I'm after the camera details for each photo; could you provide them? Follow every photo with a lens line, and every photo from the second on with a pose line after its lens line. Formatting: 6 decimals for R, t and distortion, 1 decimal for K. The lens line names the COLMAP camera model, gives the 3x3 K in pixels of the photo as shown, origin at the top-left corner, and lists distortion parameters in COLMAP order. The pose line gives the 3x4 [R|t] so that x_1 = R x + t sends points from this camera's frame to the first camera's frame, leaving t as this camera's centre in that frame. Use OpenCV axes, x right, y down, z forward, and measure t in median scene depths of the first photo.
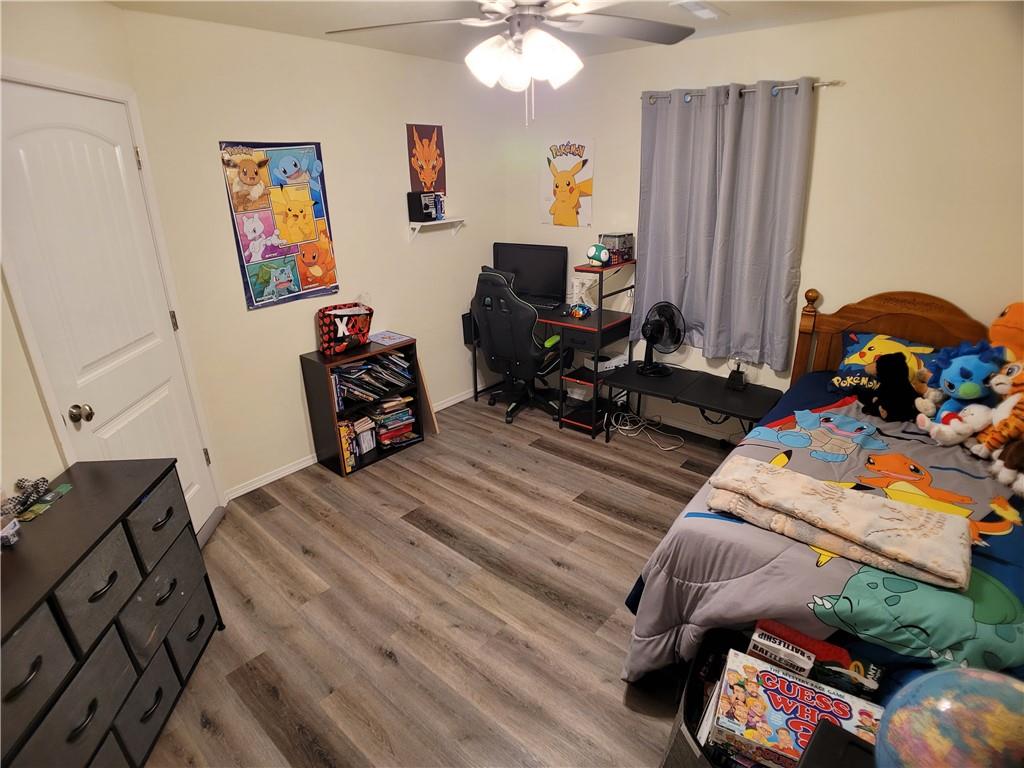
lens RADIAL K [[539.3, 0, 516.7], [0, 539.3, 374.8], [0, 0, 1]] dist [-0.088075, 0.020142]
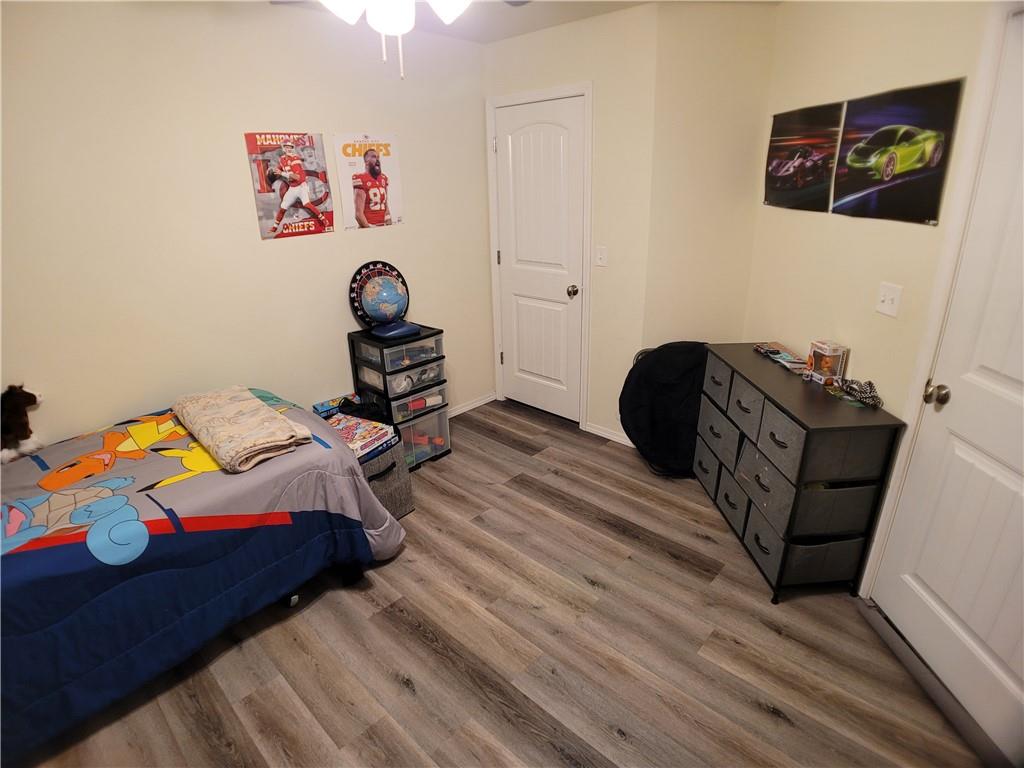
lens RADIAL K [[539.3, 0, 516.7], [0, 539.3, 374.8], [0, 0, 1]] dist [-0.088075, 0.020142]
pose [[-0.998446, 0.018888, 0.052424, -0.135605], [0.048552, 0.756563, 0.652116, -0.498009], [-0.027345, 0.653648, -0.756304, 1.444418]]
